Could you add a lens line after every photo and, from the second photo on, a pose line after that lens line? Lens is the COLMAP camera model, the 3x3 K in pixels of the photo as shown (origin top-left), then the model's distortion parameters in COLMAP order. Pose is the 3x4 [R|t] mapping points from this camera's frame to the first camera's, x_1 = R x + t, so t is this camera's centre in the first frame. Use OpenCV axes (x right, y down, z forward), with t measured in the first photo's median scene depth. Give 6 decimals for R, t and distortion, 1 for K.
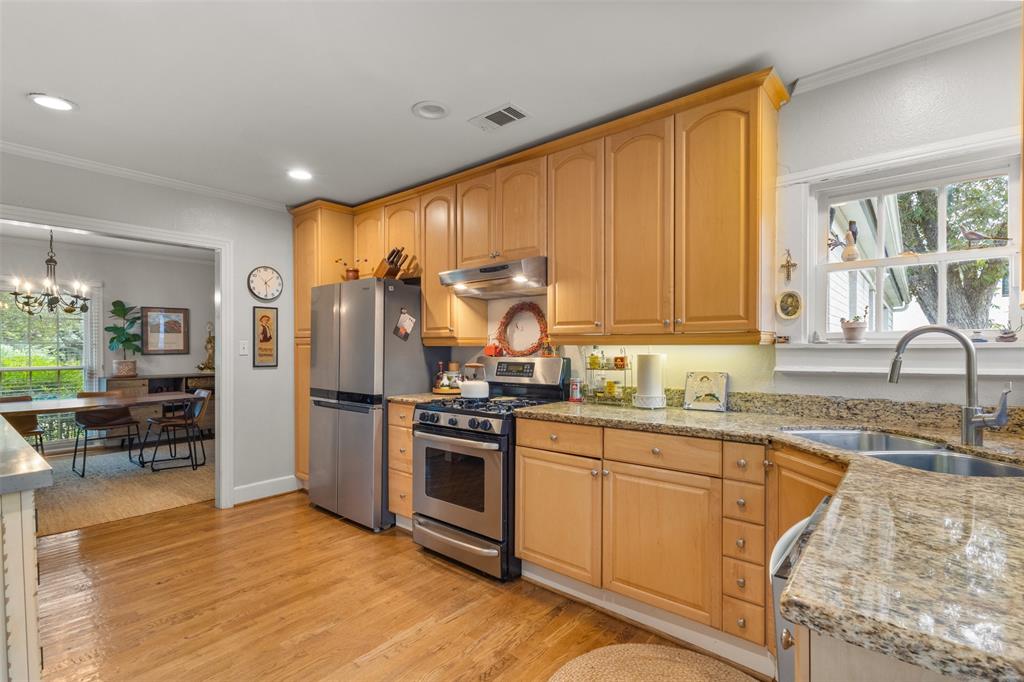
lens RADIAL K [[473.8, 0, 508.2], [0, 473.8, 347.7], [0, 0, 1]] dist [-0.001509, -0.000310]
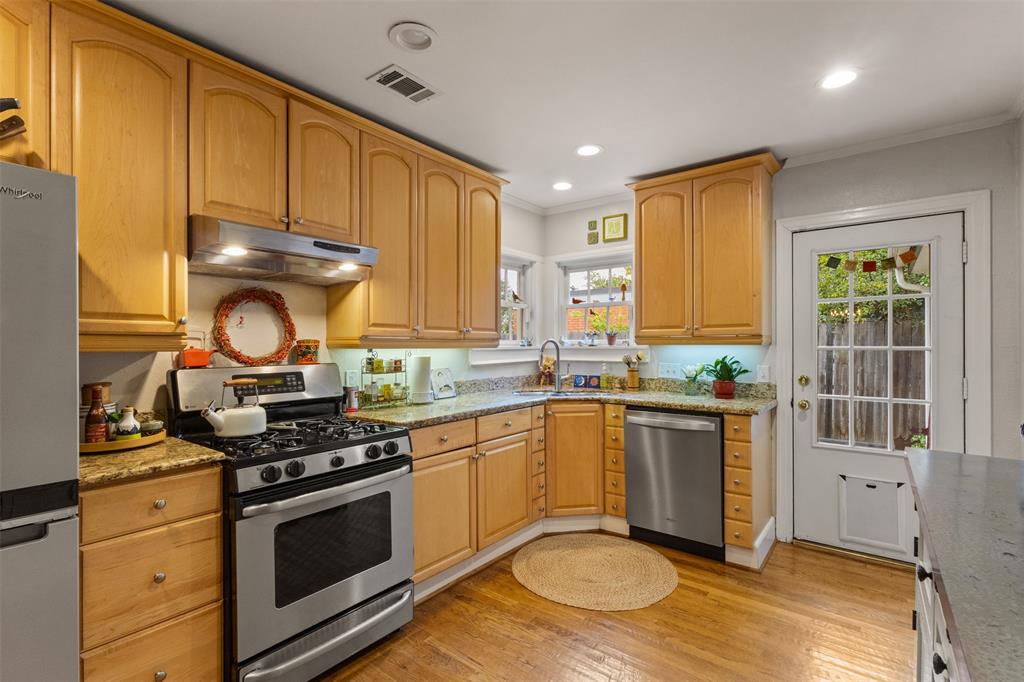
lens RADIAL K [[473.8, 0, 505.8], [0, 473.8, 343.1], [0, 0, 1]] dist [-0.001509, -0.000310]
pose [[-0.038369, 0.009077, 0.999222, -0.879004], [0.007207, 0.999935, -0.008807, -0.007120], [-0.999238, 0.006864, -0.038432, 0.852050]]
